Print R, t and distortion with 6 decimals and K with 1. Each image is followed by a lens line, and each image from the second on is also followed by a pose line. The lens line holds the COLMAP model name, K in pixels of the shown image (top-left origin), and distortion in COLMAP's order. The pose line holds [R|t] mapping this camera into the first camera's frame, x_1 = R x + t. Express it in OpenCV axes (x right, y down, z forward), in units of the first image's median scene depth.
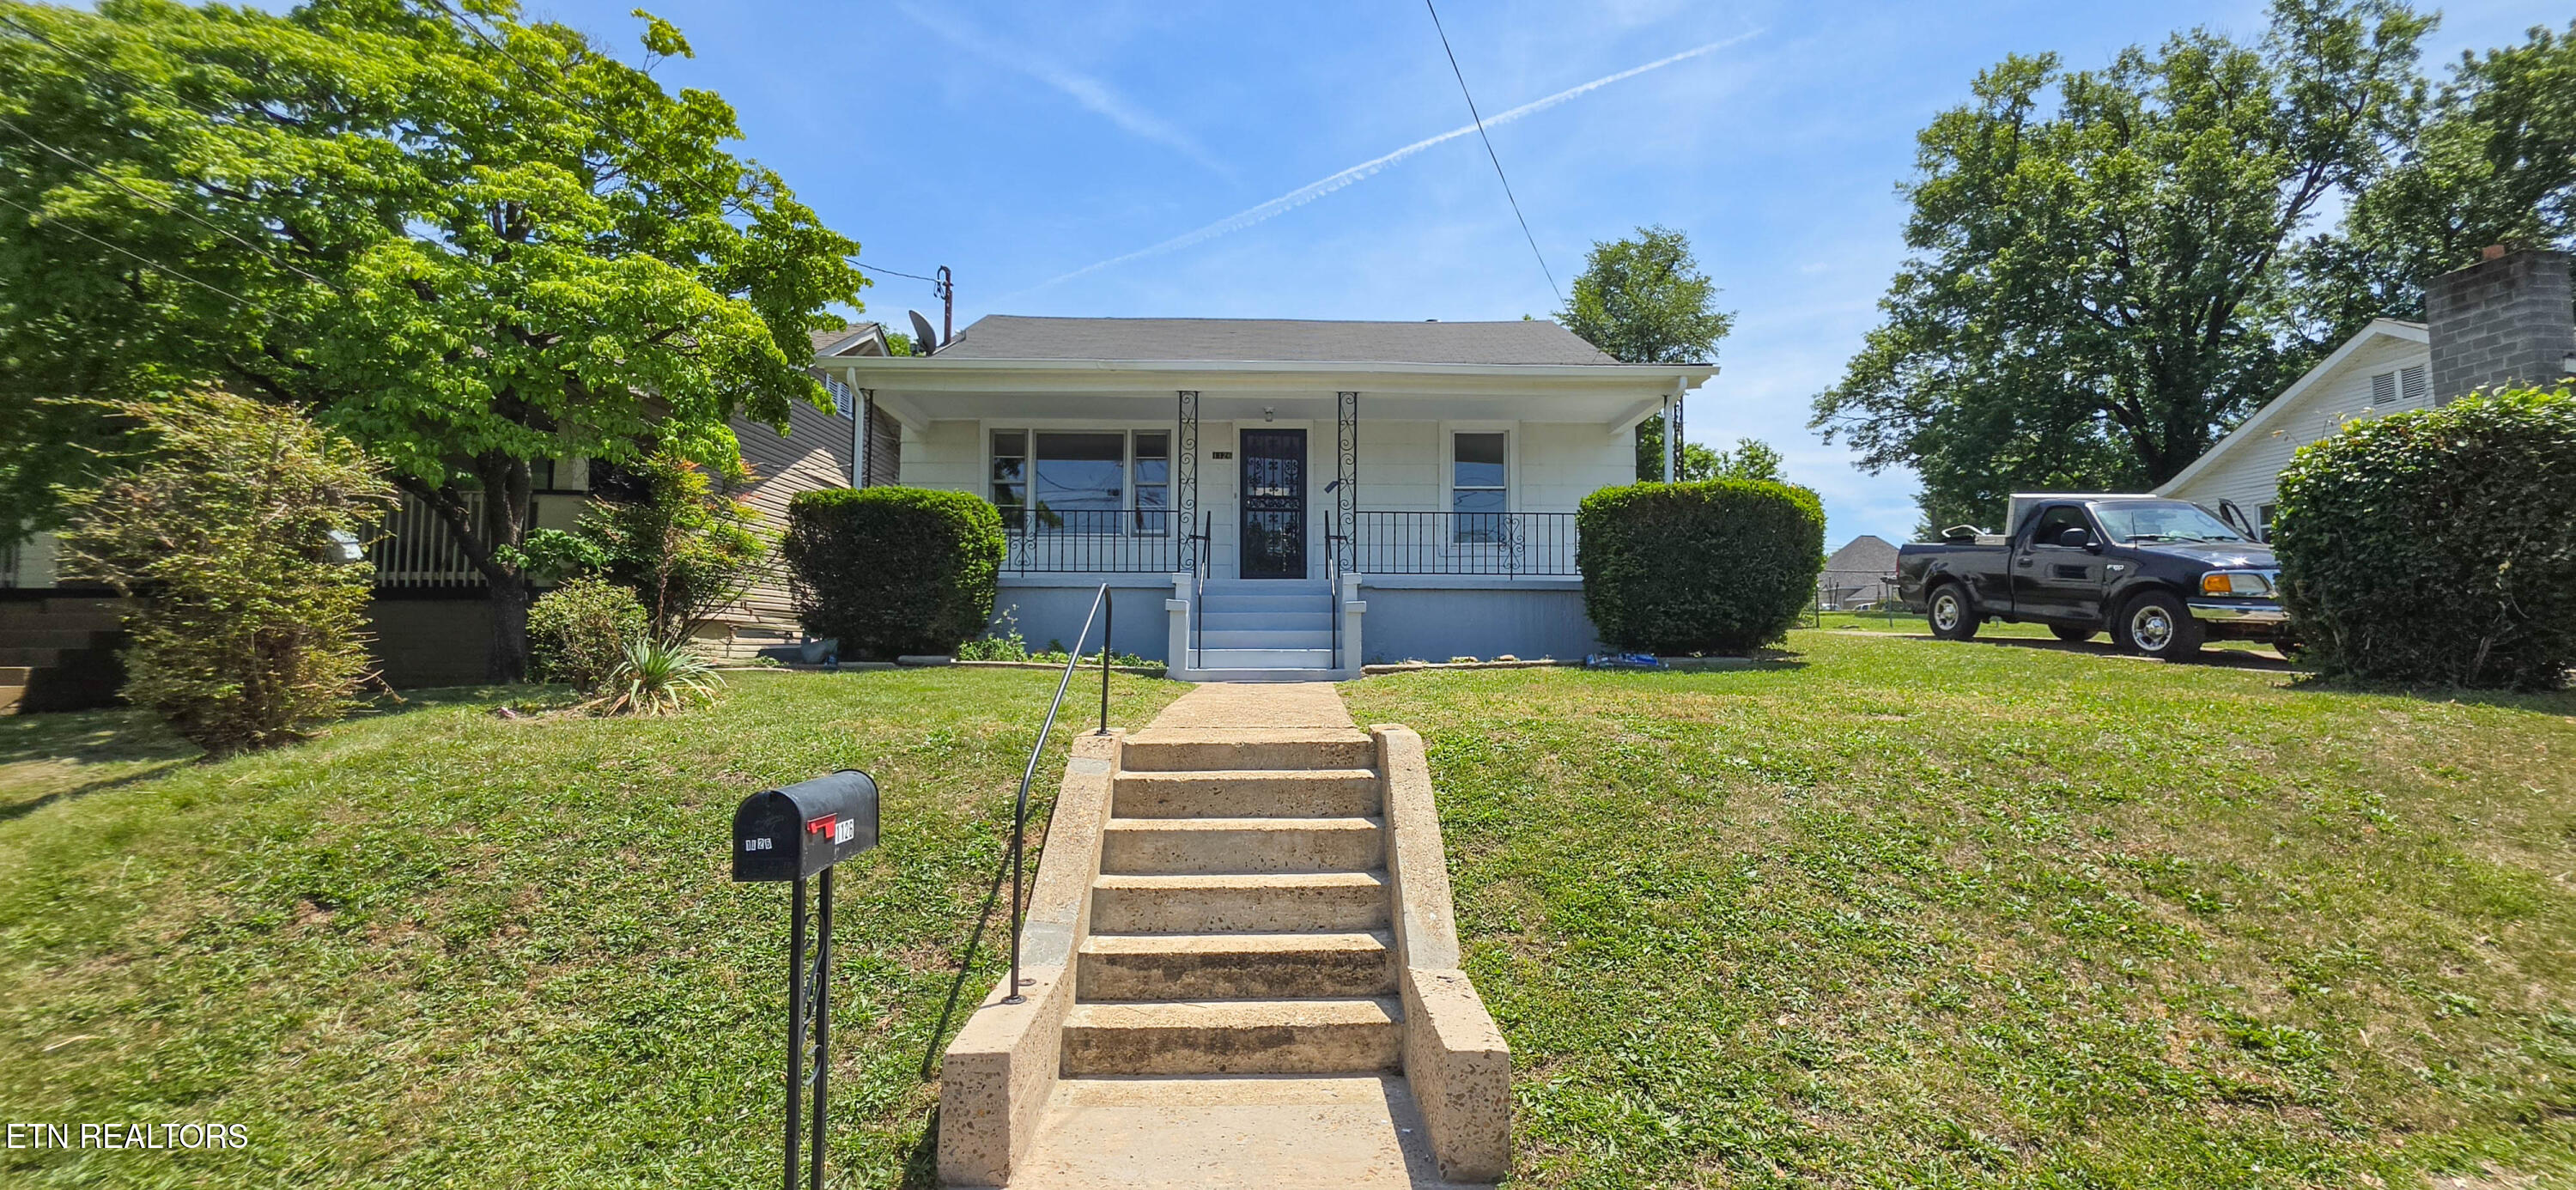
lens RADIAL K [[1029.2, 0, 1283.6], [0, 1029.2, 600.7], [0, 0, 1]] dist [0.014122, -0.013365]
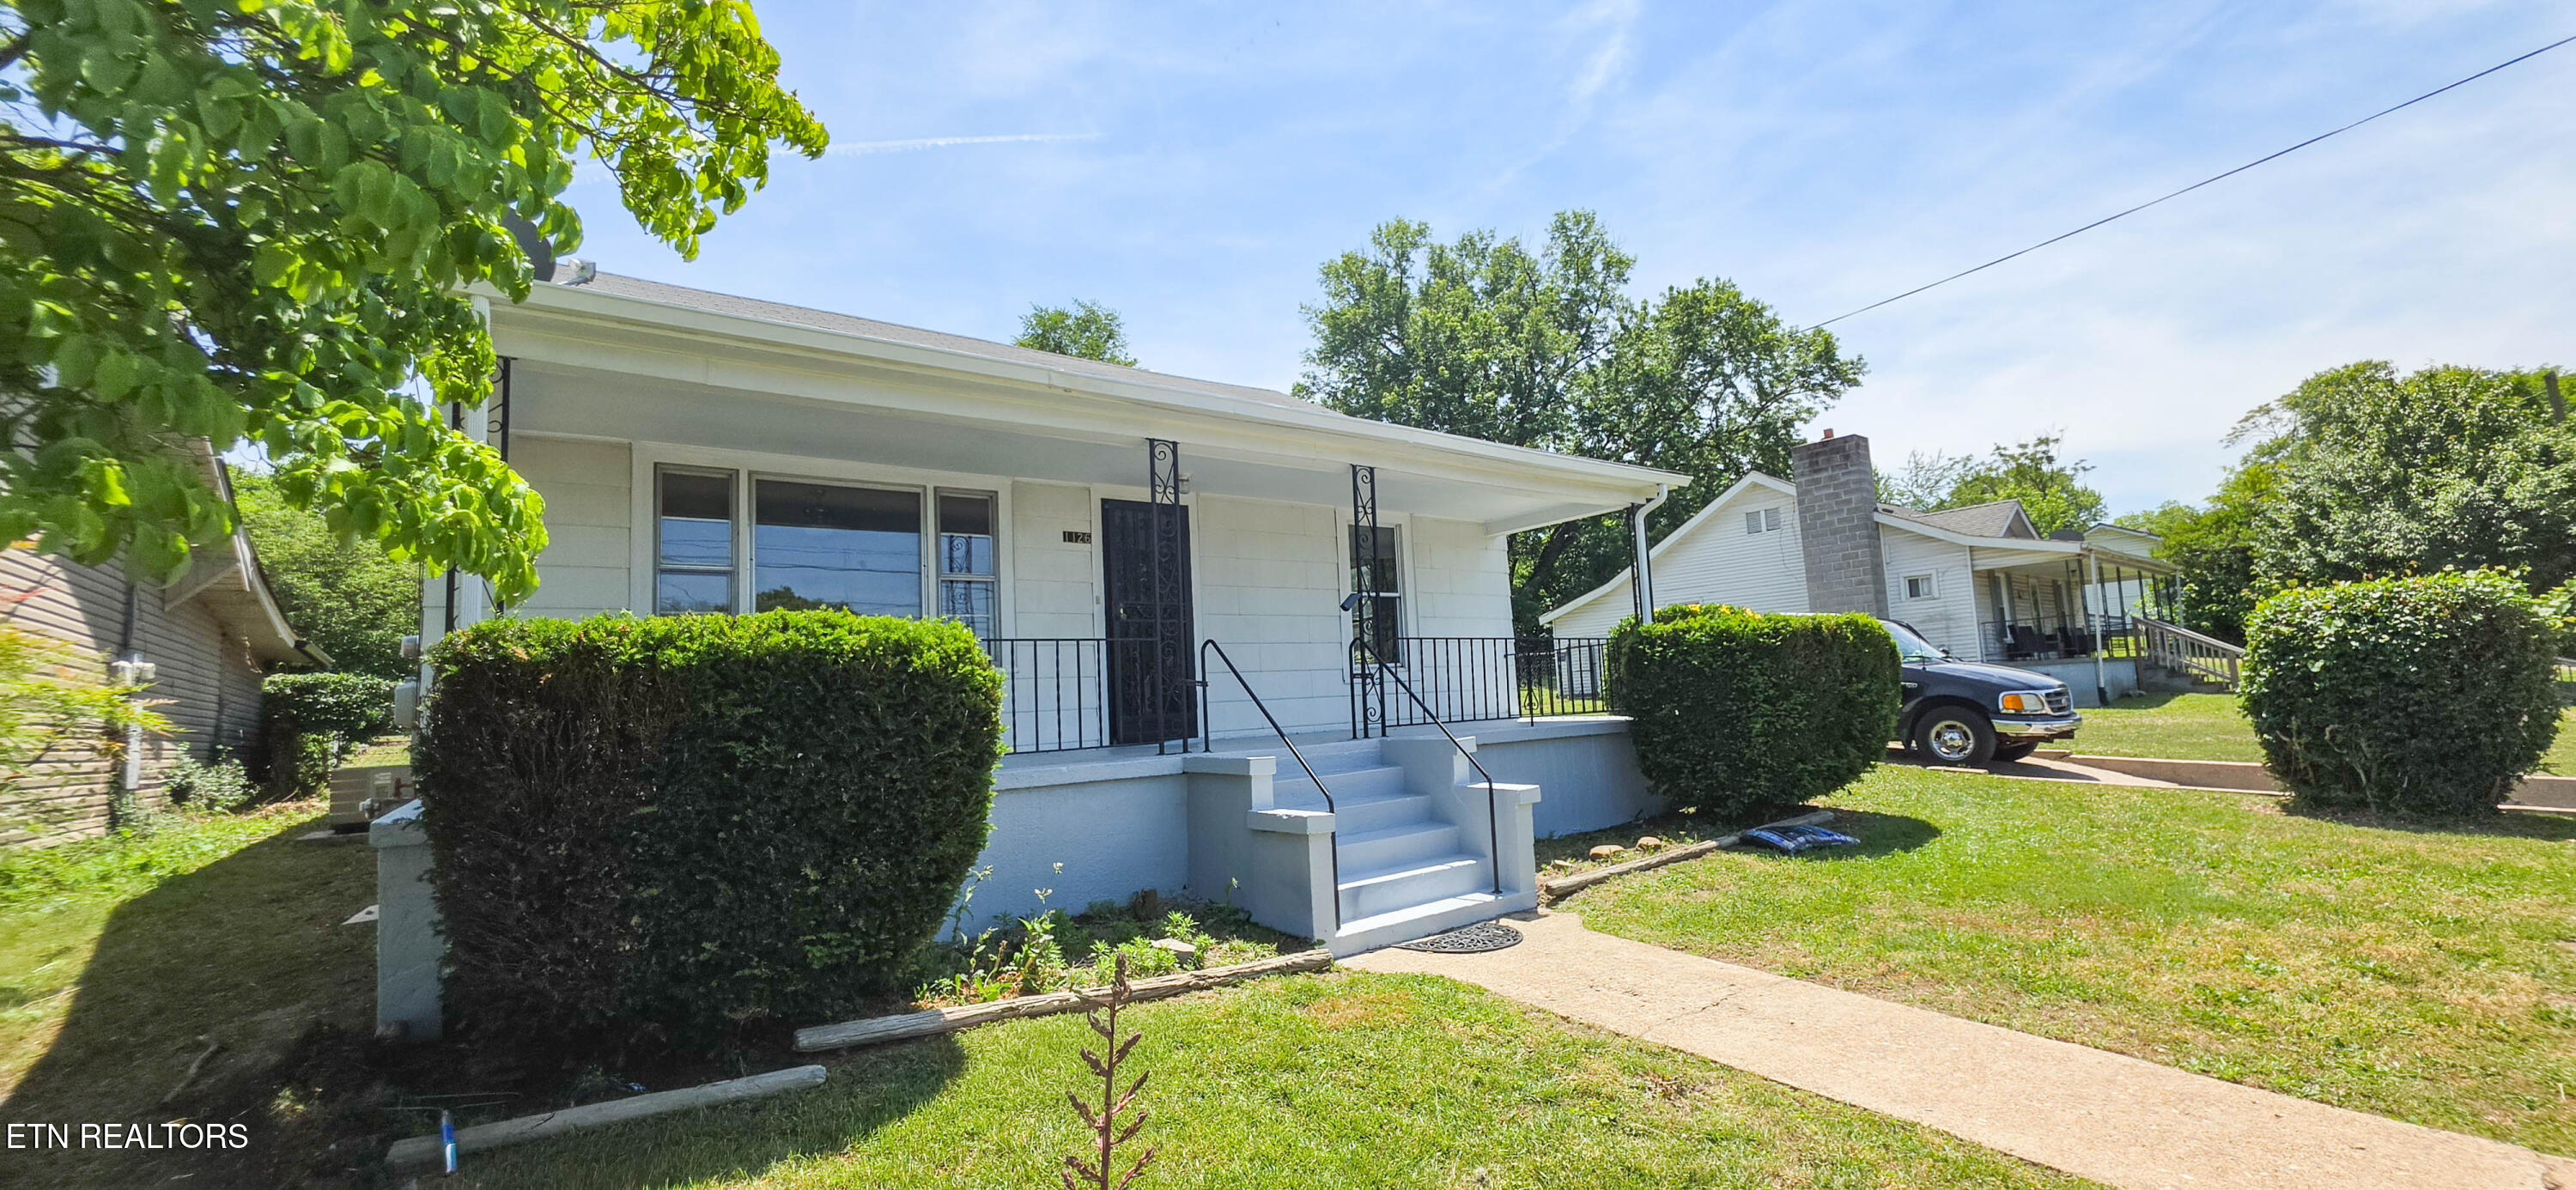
lens RADIAL K [[1029.2, 0, 1283.6], [0, 1029.2, 600.7], [0, 0, 1]] dist [0.014122, -0.013365]
pose [[0.799956, 0.014452, 0.599885, -0.151015], [0.020927, 0.998430, -0.051960, -0.028935], [-0.599694, 0.054119, 0.798398, 0.181689]]
